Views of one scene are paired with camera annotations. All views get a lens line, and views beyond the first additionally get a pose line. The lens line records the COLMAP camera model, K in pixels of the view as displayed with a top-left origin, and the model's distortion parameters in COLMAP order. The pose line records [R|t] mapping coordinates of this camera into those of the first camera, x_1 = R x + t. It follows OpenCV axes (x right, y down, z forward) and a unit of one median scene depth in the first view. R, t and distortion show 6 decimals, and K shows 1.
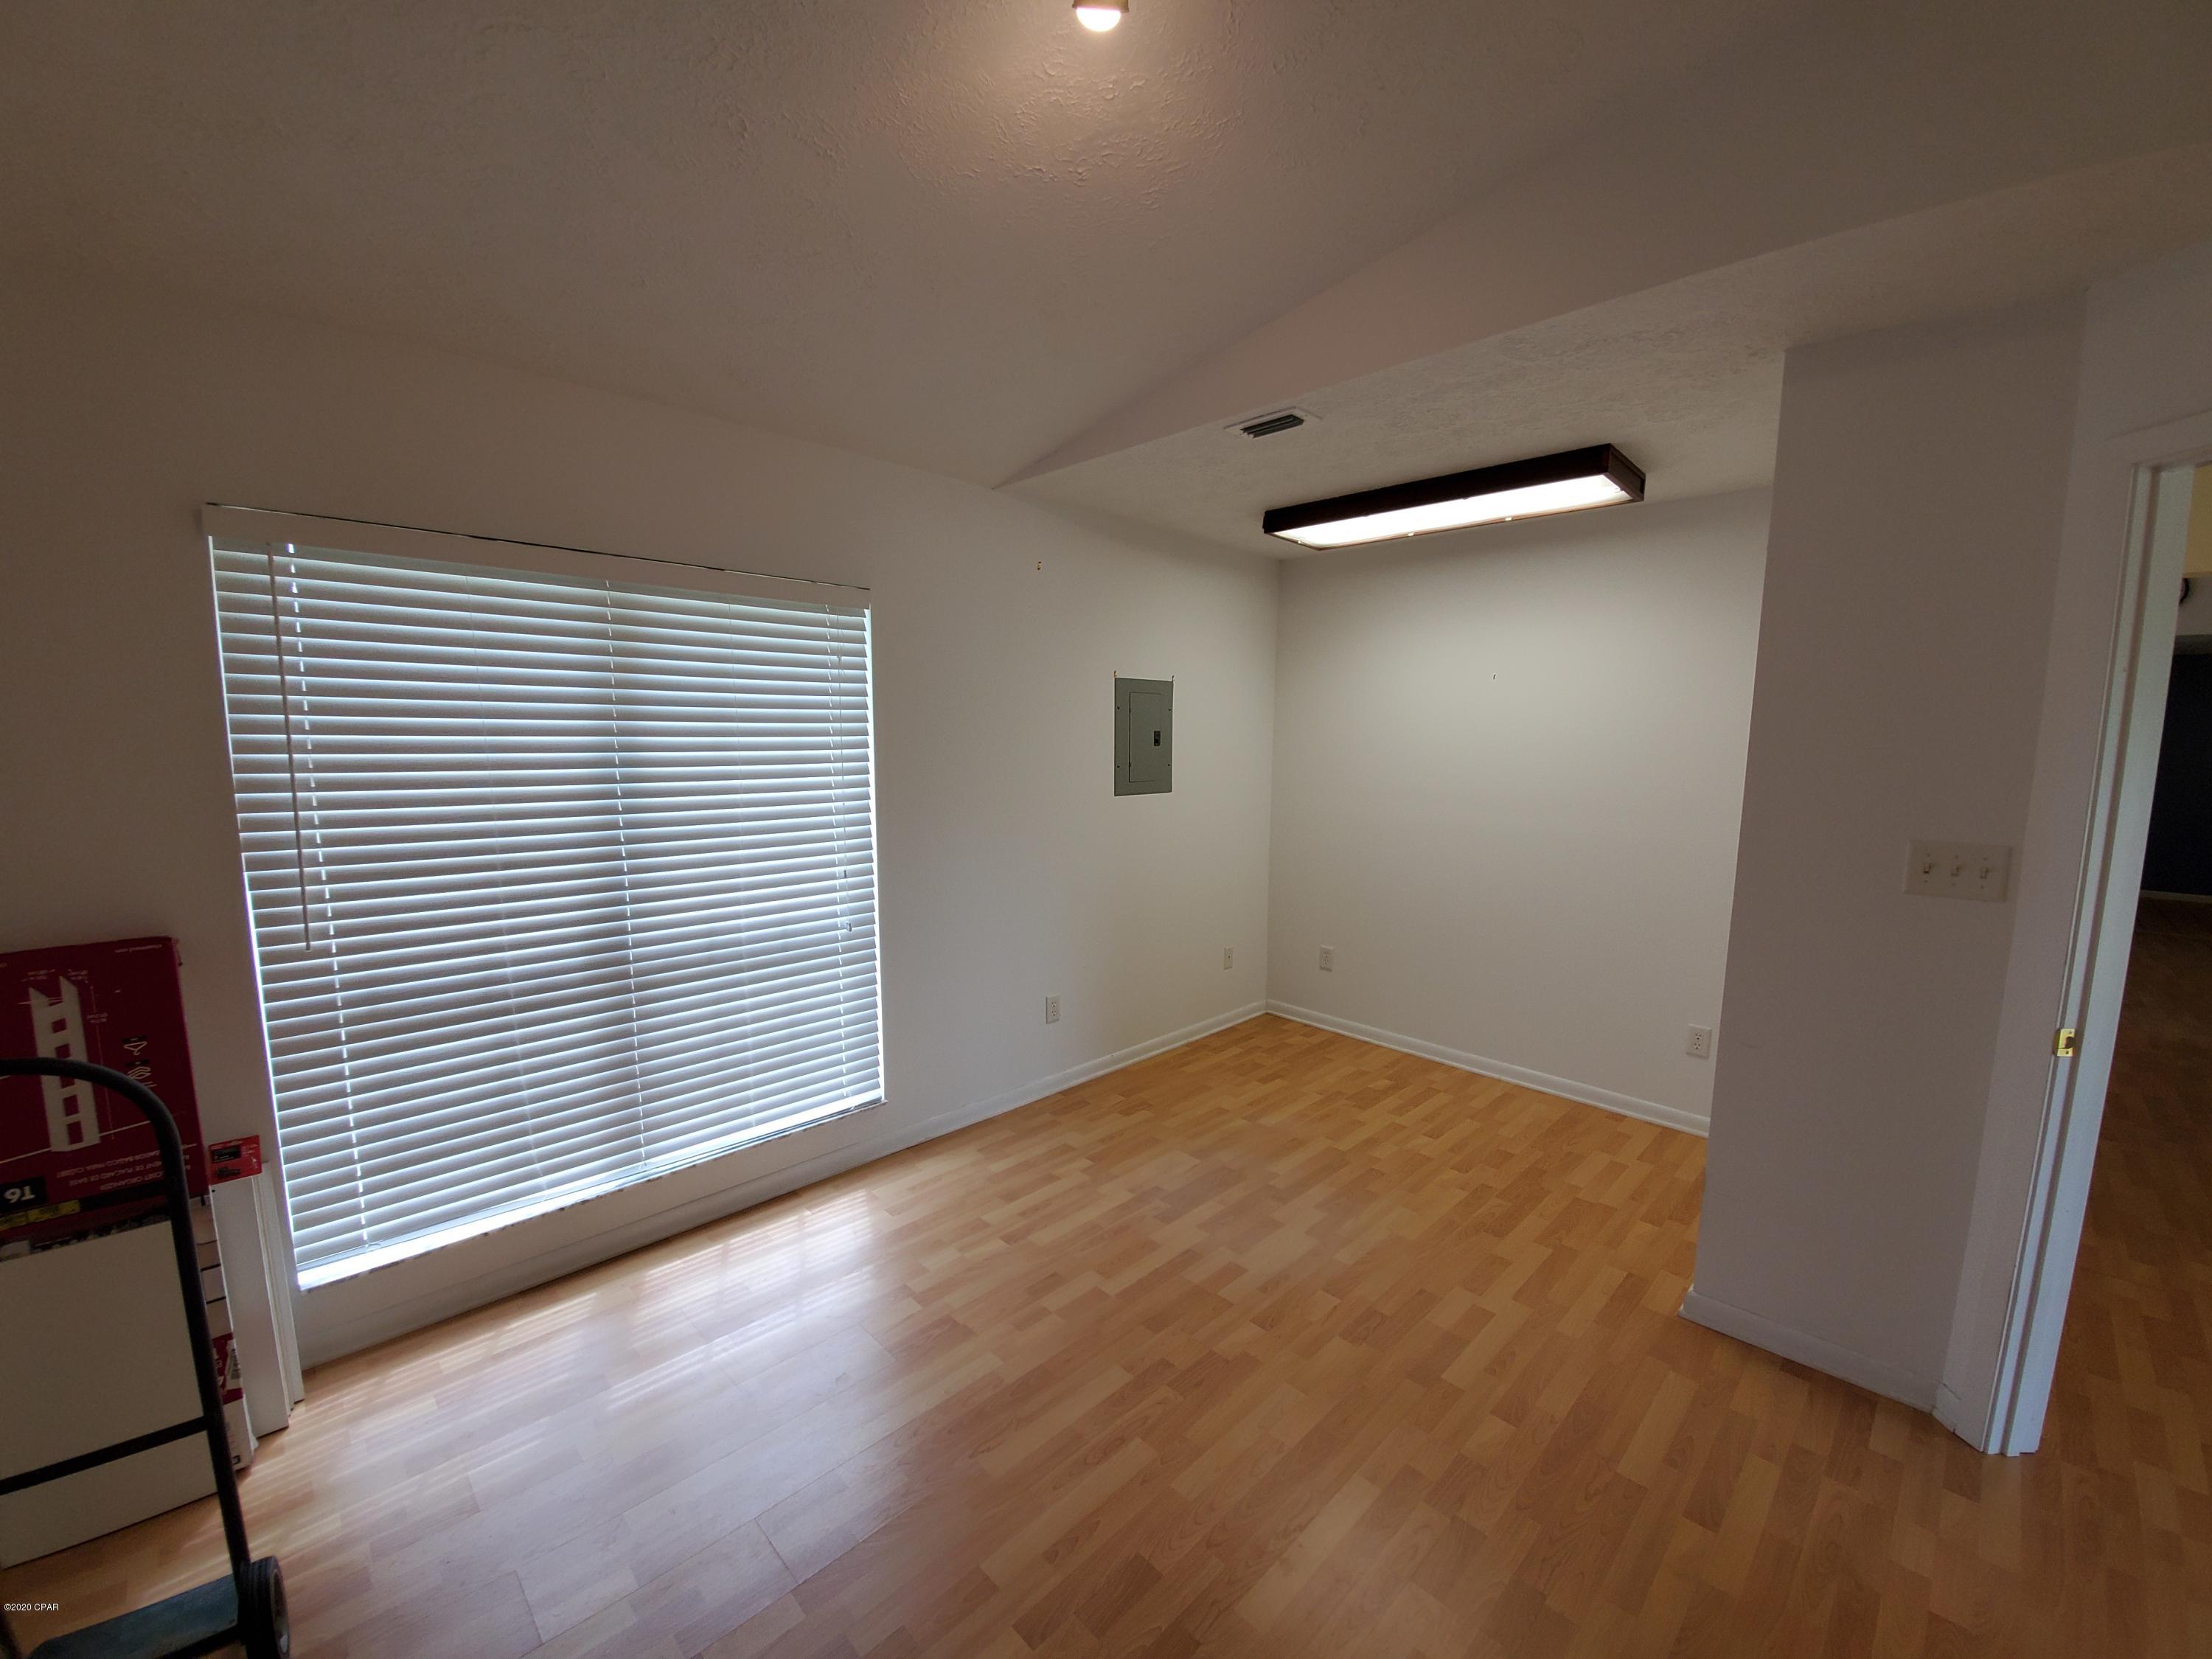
lens RADIAL K [[874.2, 0, 1097.4], [0, 874.2, 846.7], [0, 0, 1]] dist [0.012560, -0.016859]
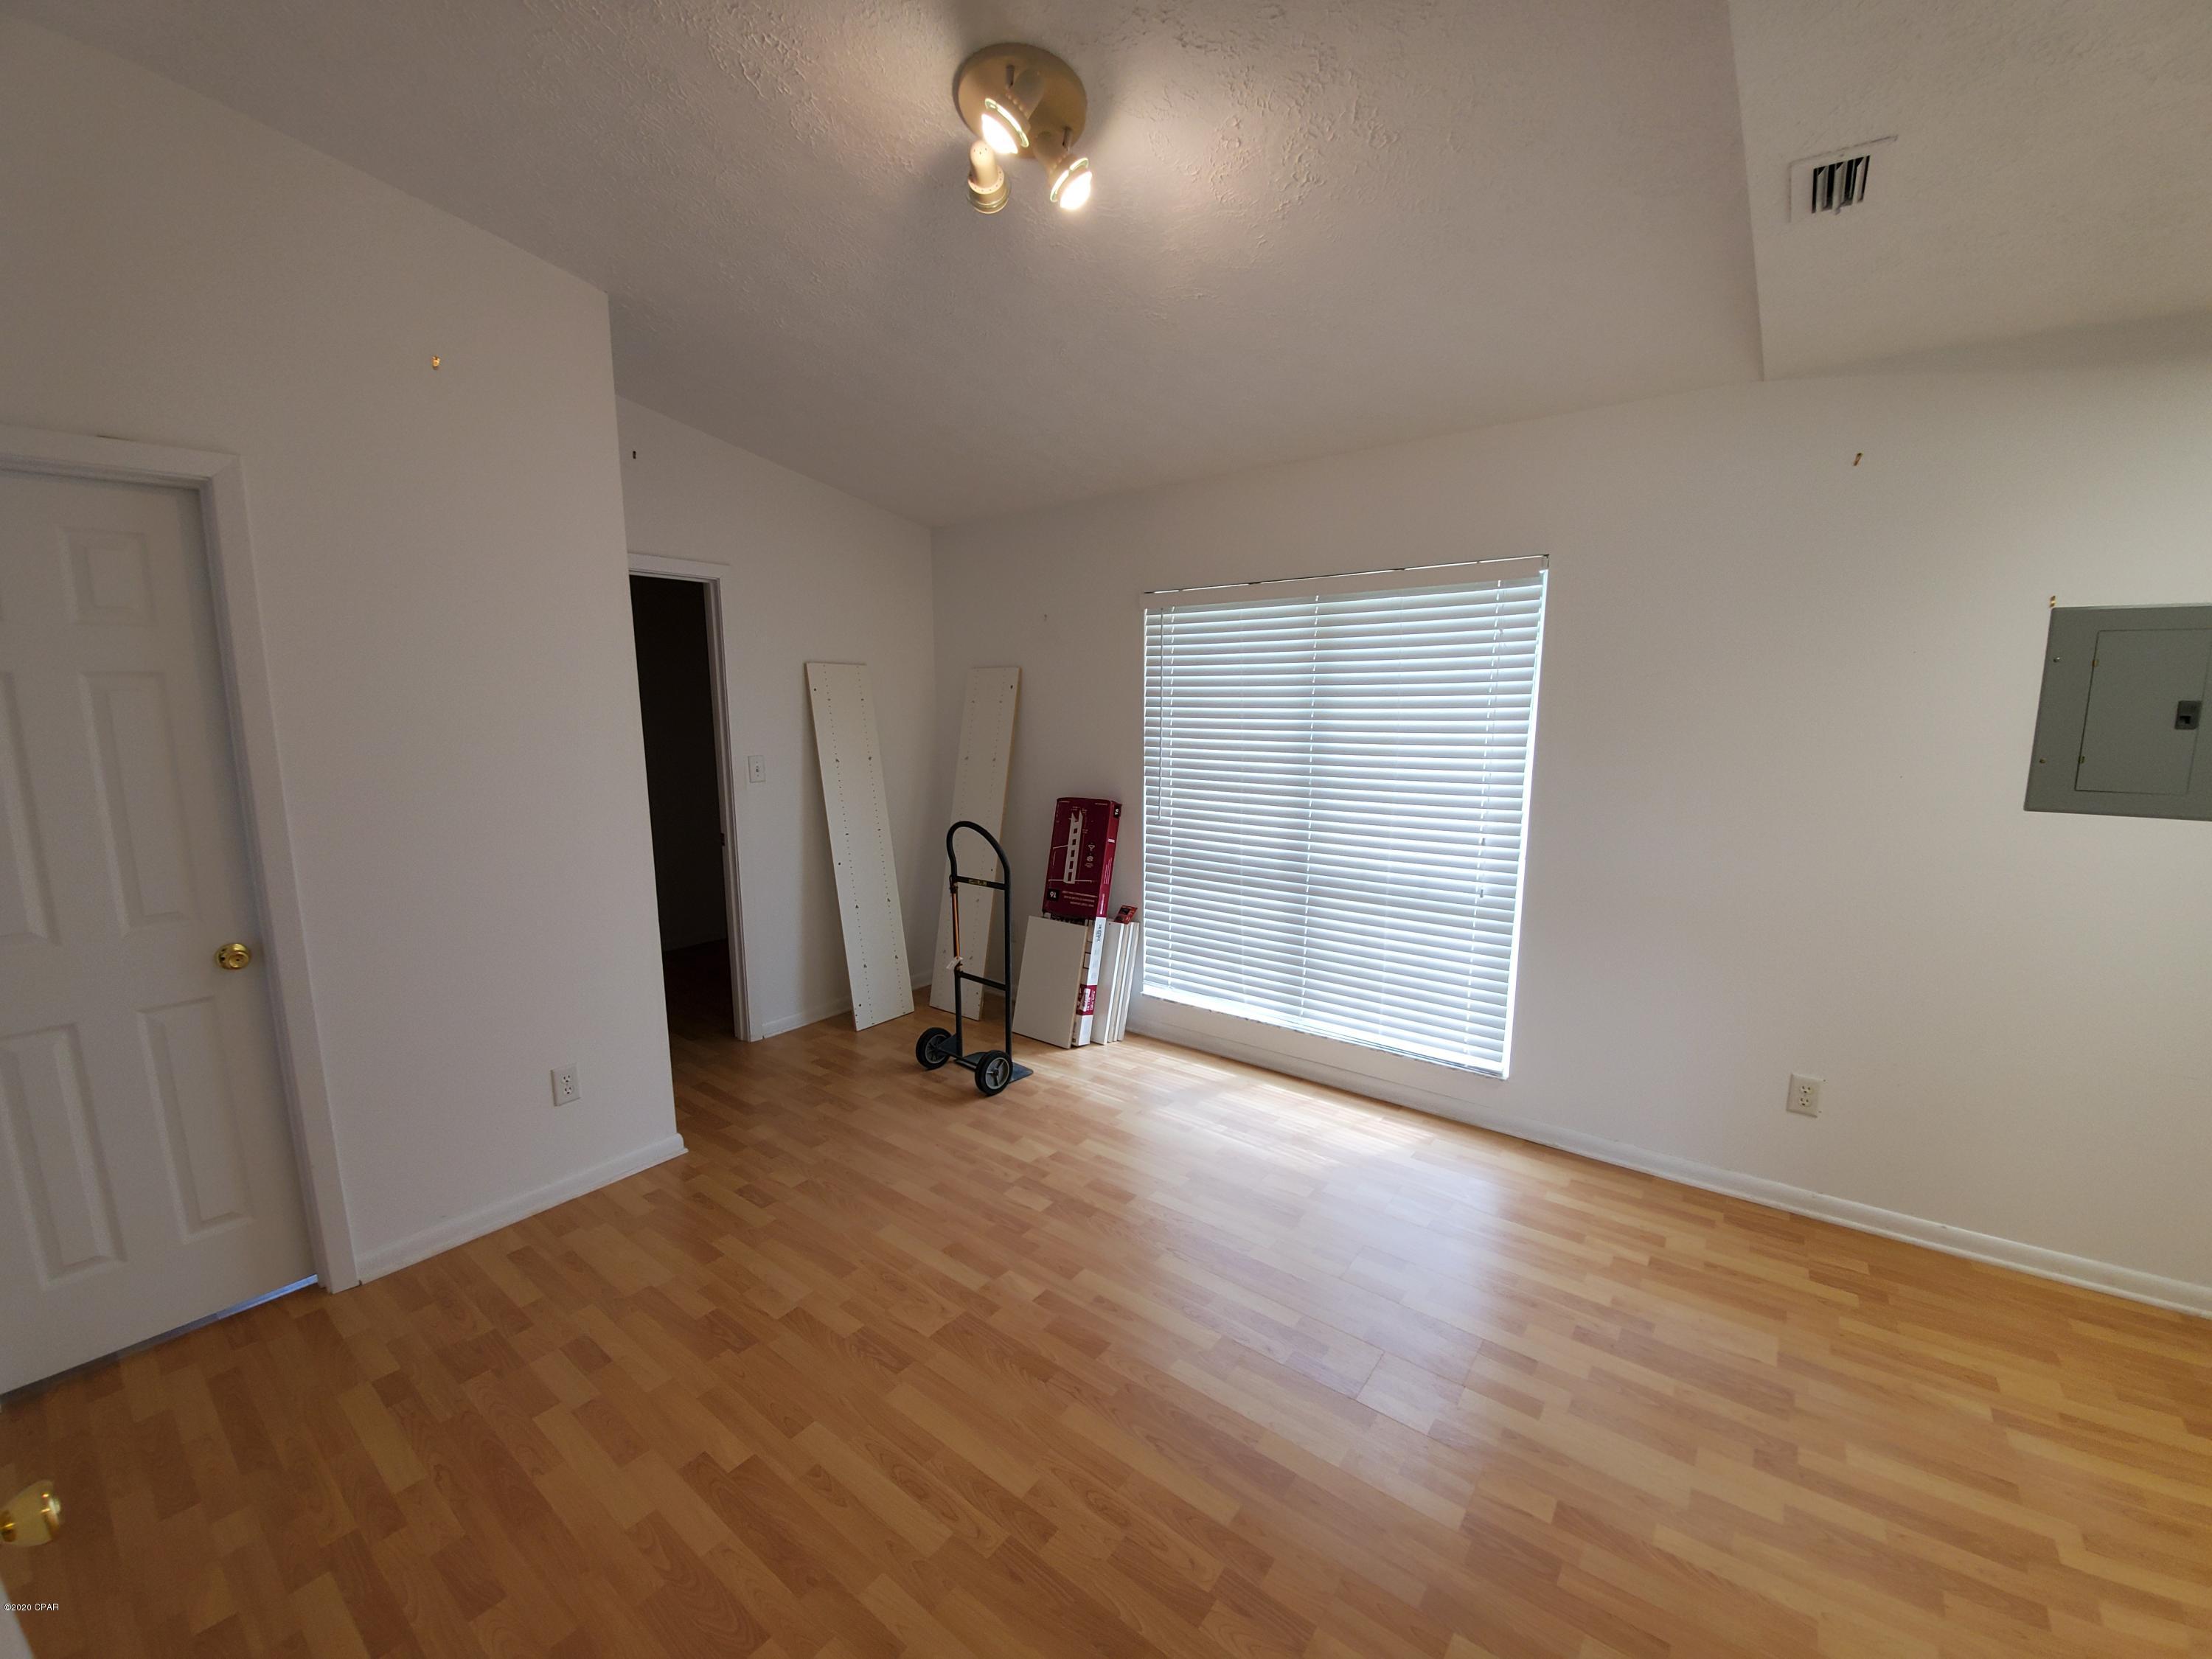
lens RADIAL K [[891.5, 0, 1102.9], [0, 891.5, 846.4], [0, 0, 1]] dist [-0.002002, -0.012665]
pose [[0.133546, 0.151548, -0.979387, 0.706793], [-0.121000, 0.983339, 0.135660, -0.053479], [0.983628, 0.100389, 0.149659, 0.415052]]
